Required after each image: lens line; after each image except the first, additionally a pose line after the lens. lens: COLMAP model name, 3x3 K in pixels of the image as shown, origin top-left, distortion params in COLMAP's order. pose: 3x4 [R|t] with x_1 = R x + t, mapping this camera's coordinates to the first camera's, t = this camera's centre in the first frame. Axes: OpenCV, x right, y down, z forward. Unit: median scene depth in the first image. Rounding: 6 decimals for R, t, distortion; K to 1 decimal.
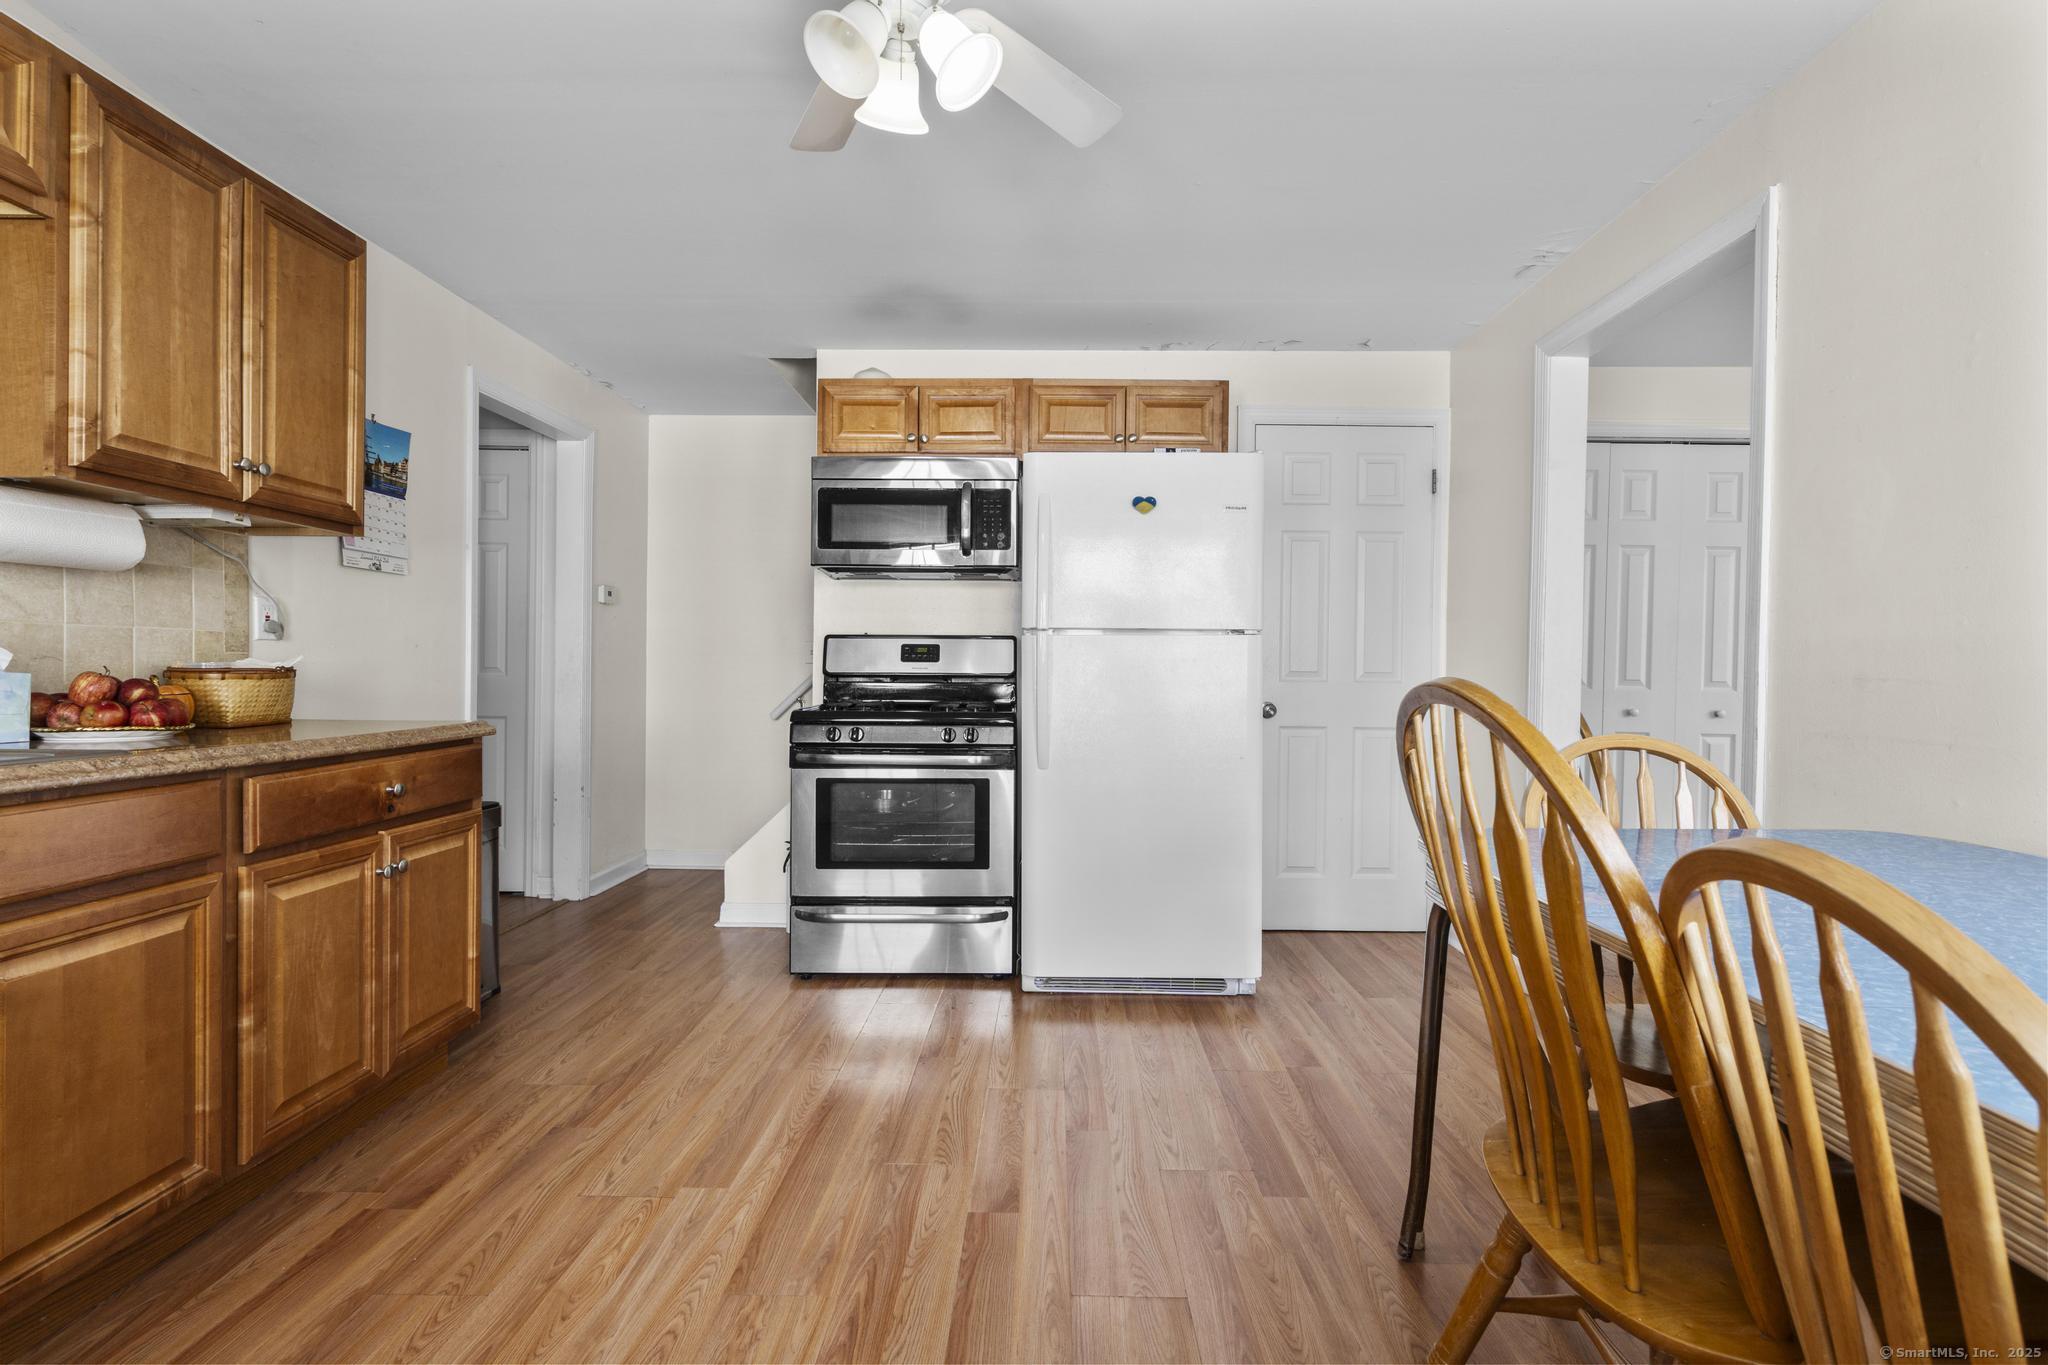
lens RADIAL K [[945.5, 0, 1029.7], [0, 945.5, 684.3], [0, 0, 1]] dist [-0.002895, 0.000717]
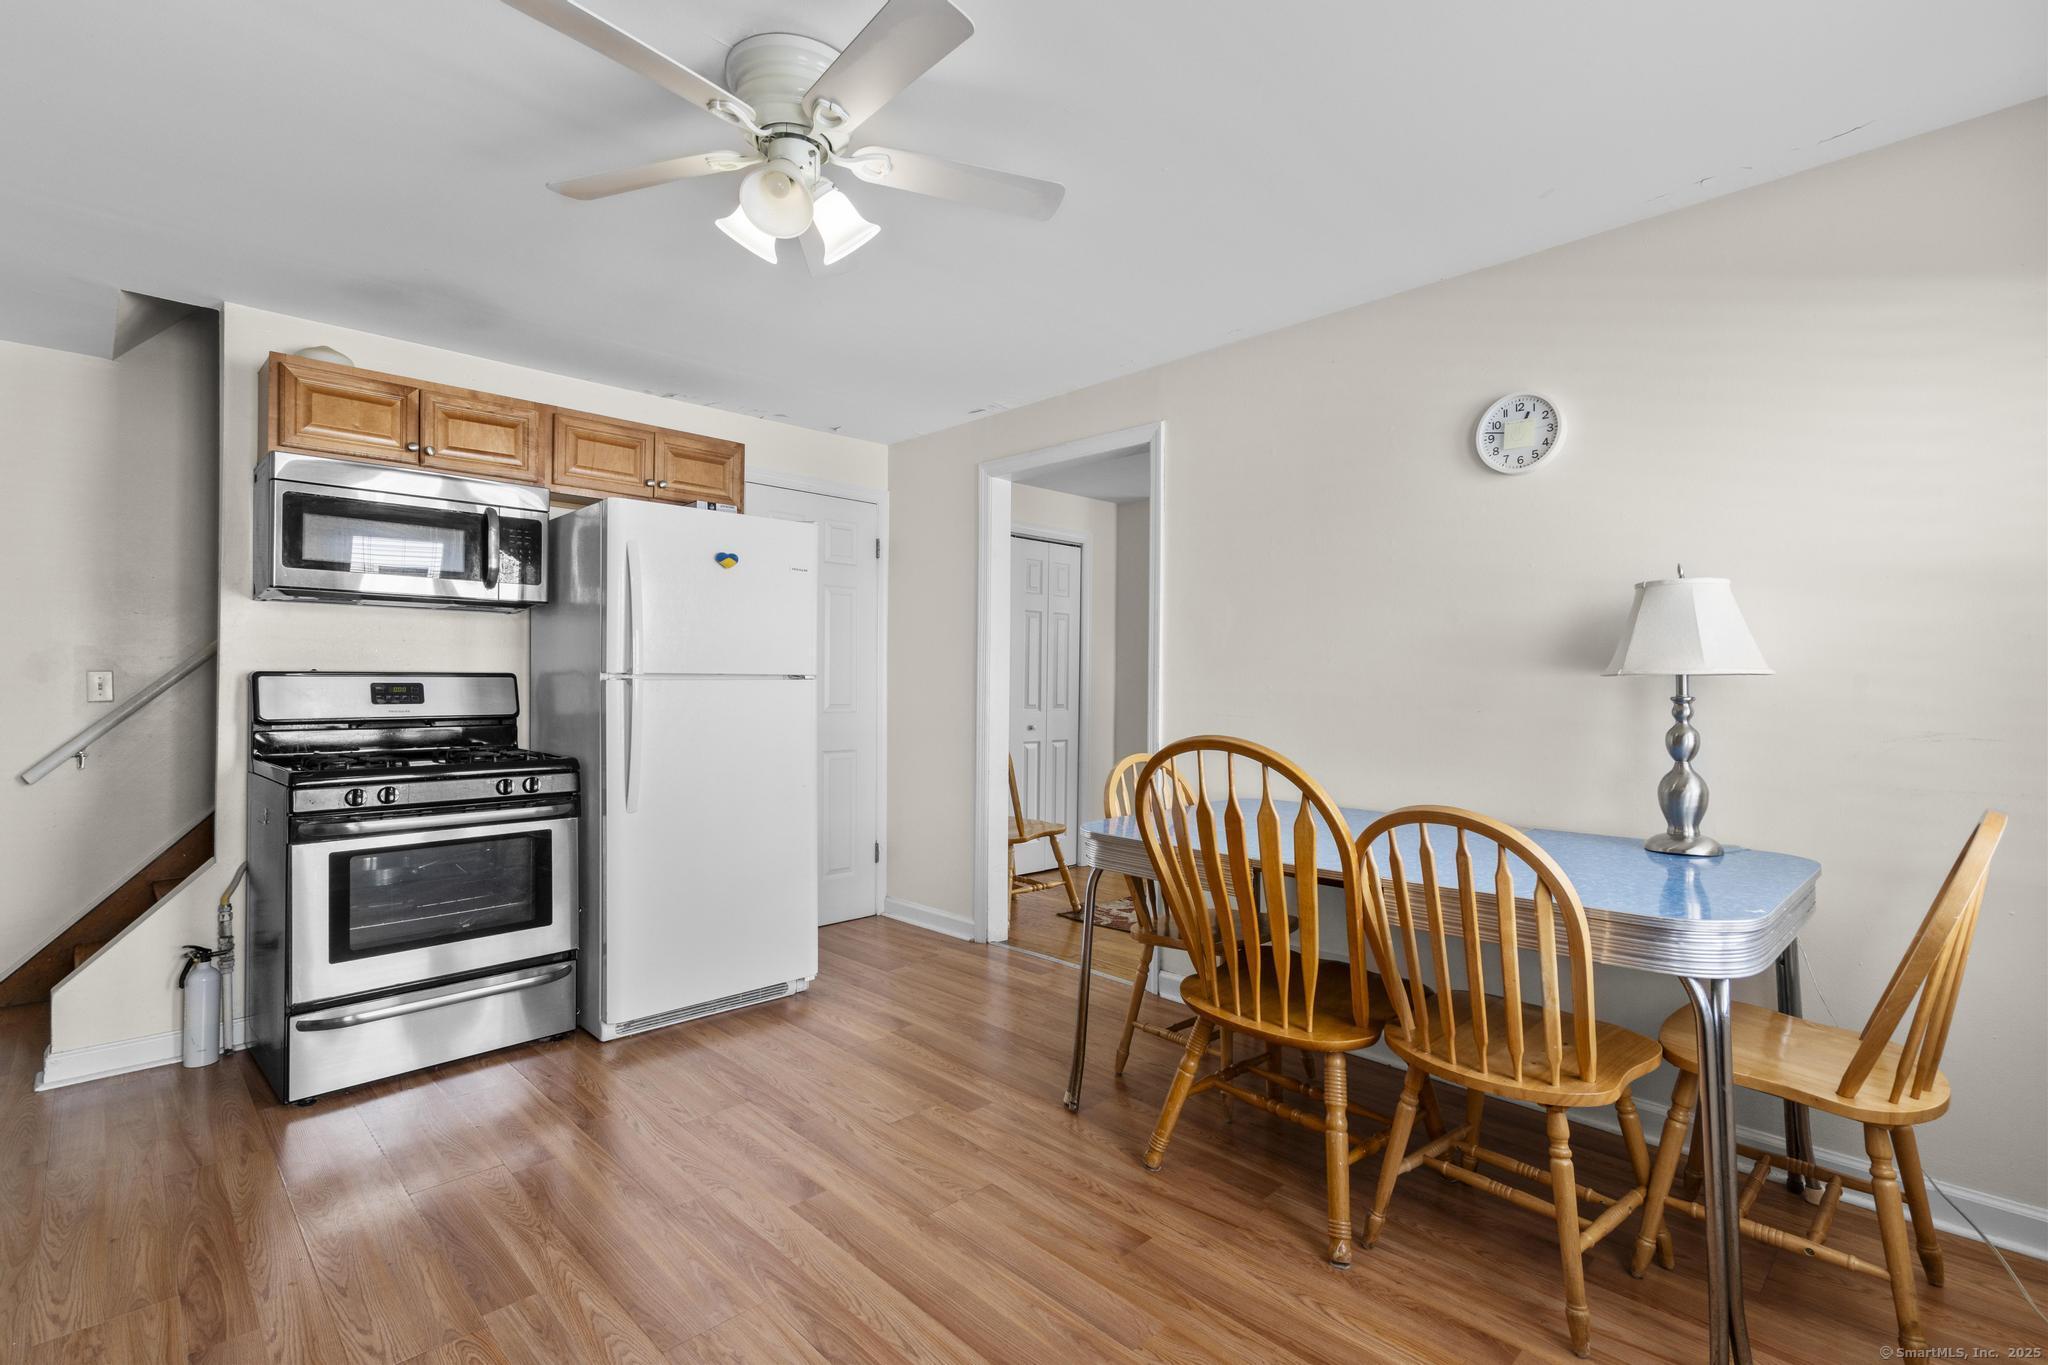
lens RADIAL K [[945.5, 0, 1024.8], [0, 945.5, 686.9], [0, 0, 1]] dist [-0.002895, 0.000717]
pose [[0.706022, -0.009215, 0.708130, -0.374312], [0.014301, 0.999897, -0.001247, -0.034995], [-0.708046, 0.011008, 0.706081, -0.006593]]
